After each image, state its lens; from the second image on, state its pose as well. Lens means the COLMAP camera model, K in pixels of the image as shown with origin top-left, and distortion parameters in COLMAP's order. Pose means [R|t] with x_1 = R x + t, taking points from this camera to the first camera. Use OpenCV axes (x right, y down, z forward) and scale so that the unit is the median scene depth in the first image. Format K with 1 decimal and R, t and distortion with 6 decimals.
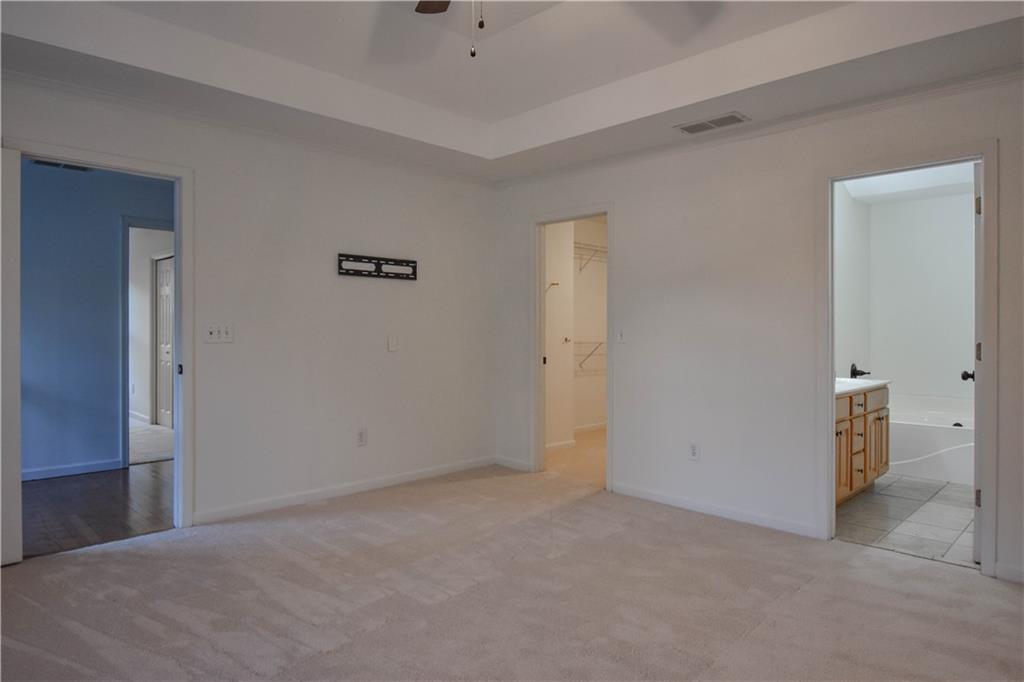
lens RADIAL K [[621.9, 0, 512.0], [0, 621.9, 341.0], [0, 0, 1]] dist [0.012555, -0.000930]
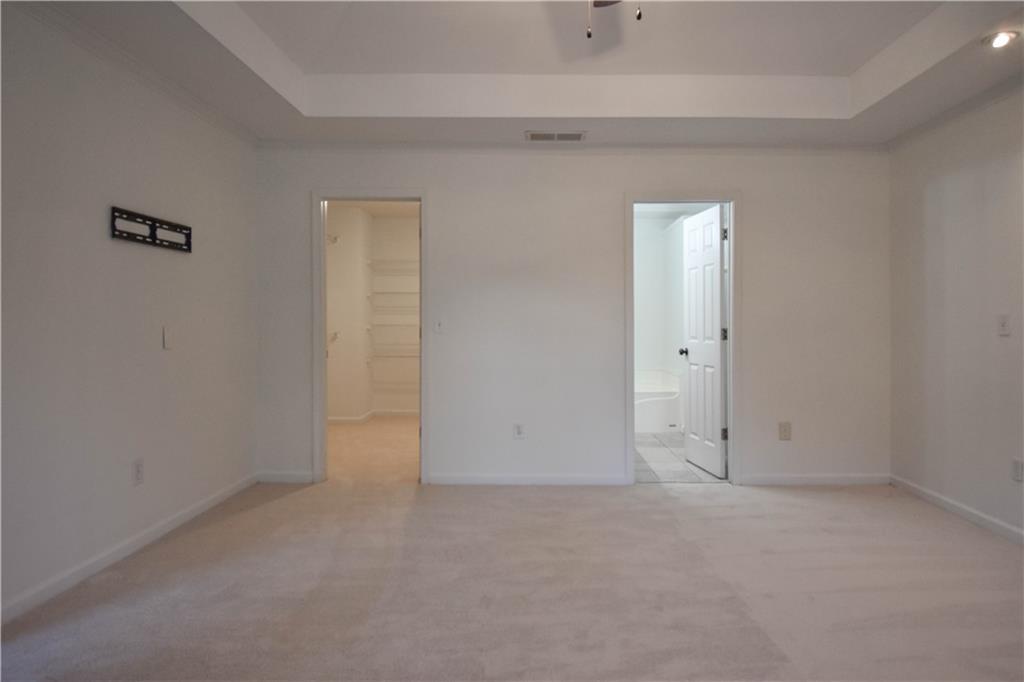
lens RADIAL K [[631.5, 0, 511.6], [0, 631.5, 331.4], [0, 0, 1]] dist [-0.000064, -0.002206]
pose [[0.716774, -0.011676, 0.697208, -0.437283], [0.013525, 0.999904, 0.002840, 0.000391], [-0.697174, 0.007394, 0.716864, 0.195270]]
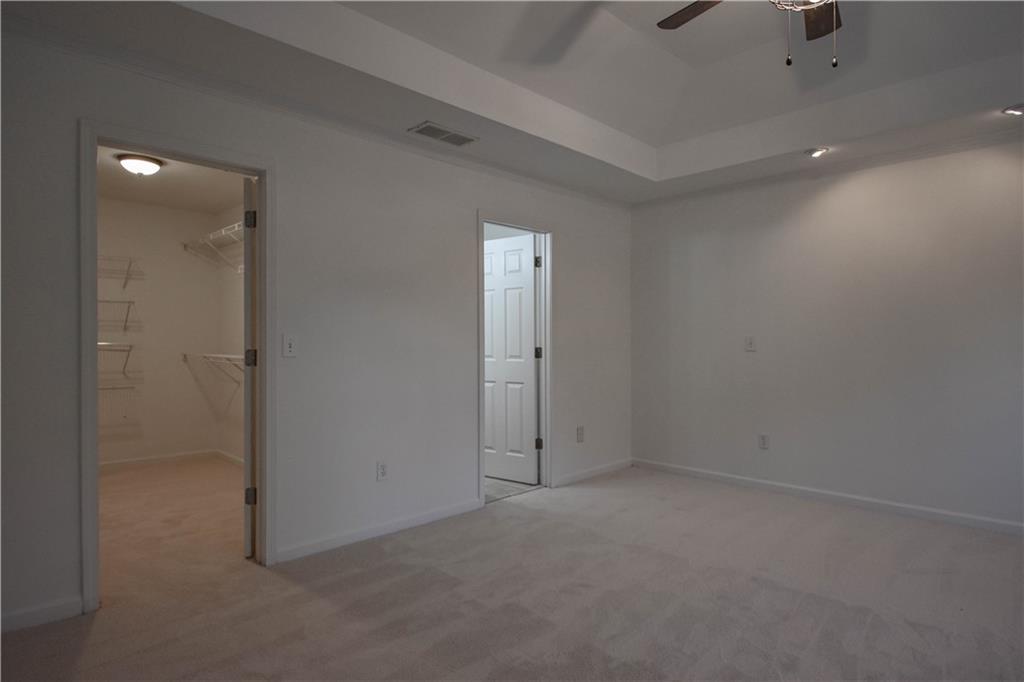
lens RADIAL K [[586.1, 0, 512.0], [0, 586.1, 341.0], [0, 0, 1]] dist [-0.001878, -0.001558]
pose [[-0.000163, -0.005994, 0.999982, -0.519345], [0.017845, 0.999823, 0.005996, -0.015356], [-0.999841, 0.017846, -0.000056, 0.726600]]
